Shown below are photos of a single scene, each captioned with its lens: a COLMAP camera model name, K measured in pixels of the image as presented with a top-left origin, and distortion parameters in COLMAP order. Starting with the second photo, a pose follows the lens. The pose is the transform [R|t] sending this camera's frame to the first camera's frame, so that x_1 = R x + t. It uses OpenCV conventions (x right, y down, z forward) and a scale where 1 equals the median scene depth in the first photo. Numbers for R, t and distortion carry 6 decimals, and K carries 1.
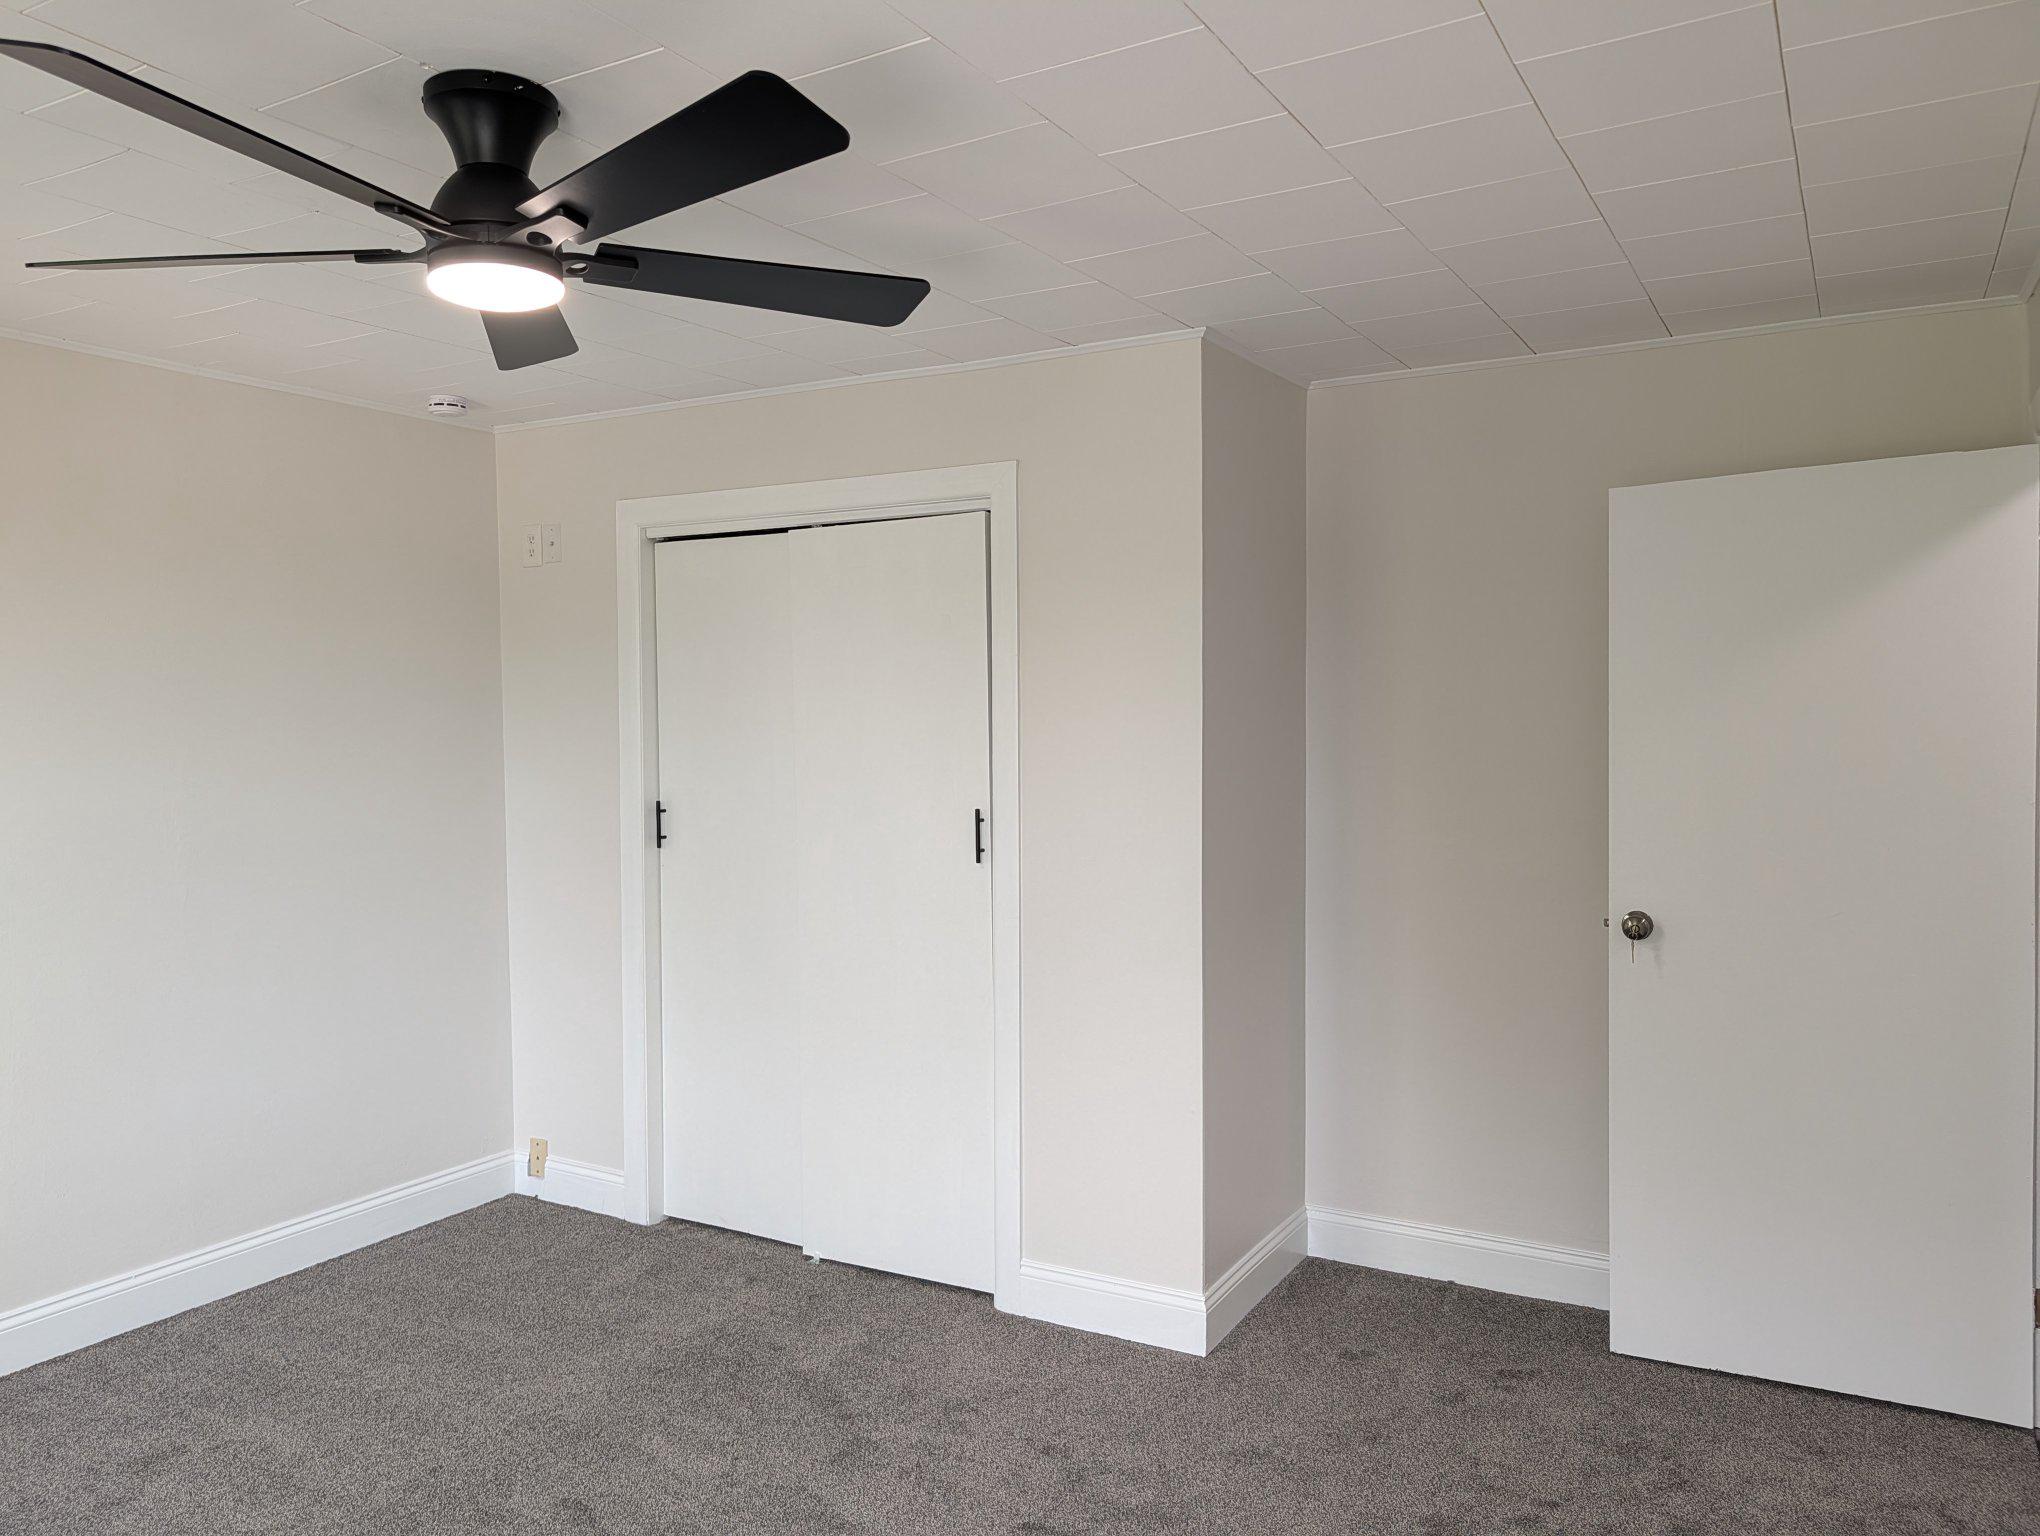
lens RADIAL K [[1472.2, 0, 1020.0], [0, 1472.2, 768.0], [0, 0, 1]] dist [-0.004003, -0.001986]
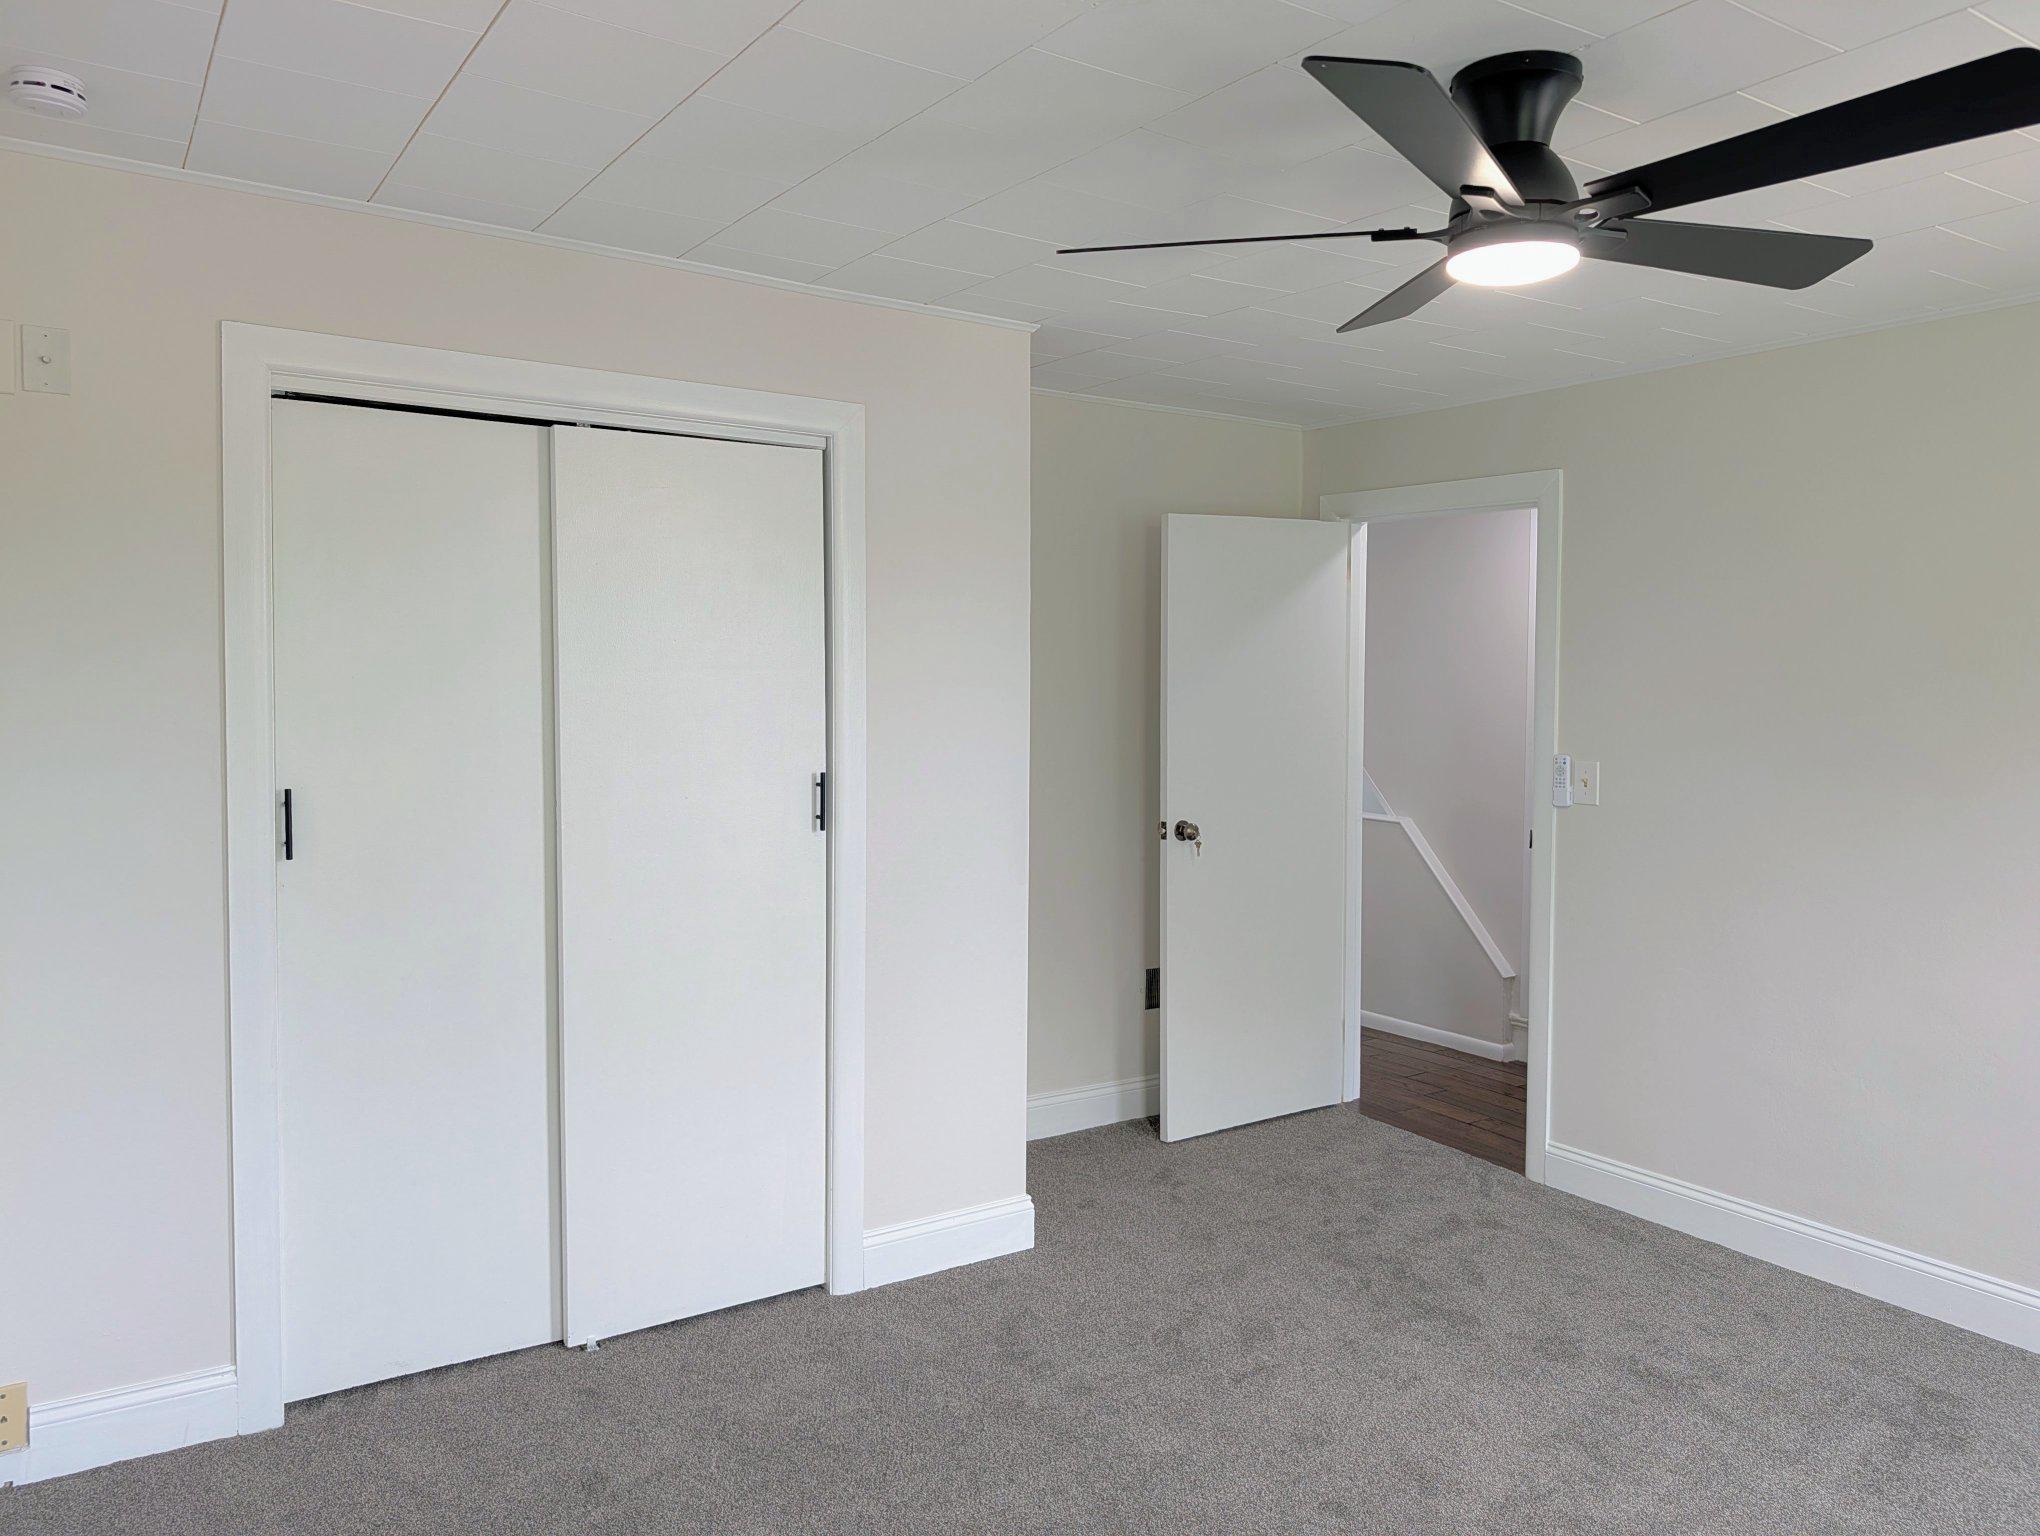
lens RADIAL K [[1482.2, 0, 1021.4], [0, 1482.2, 746.0], [0, 0, 1]] dist [-0.004067, -0.003533]
pose [[0.444174, -0.031906, 0.895372, -0.818852], [0.018453, 0.999479, 0.026462, -0.009383], [-0.895751, 0.004769, 0.444531, 0.474708]]
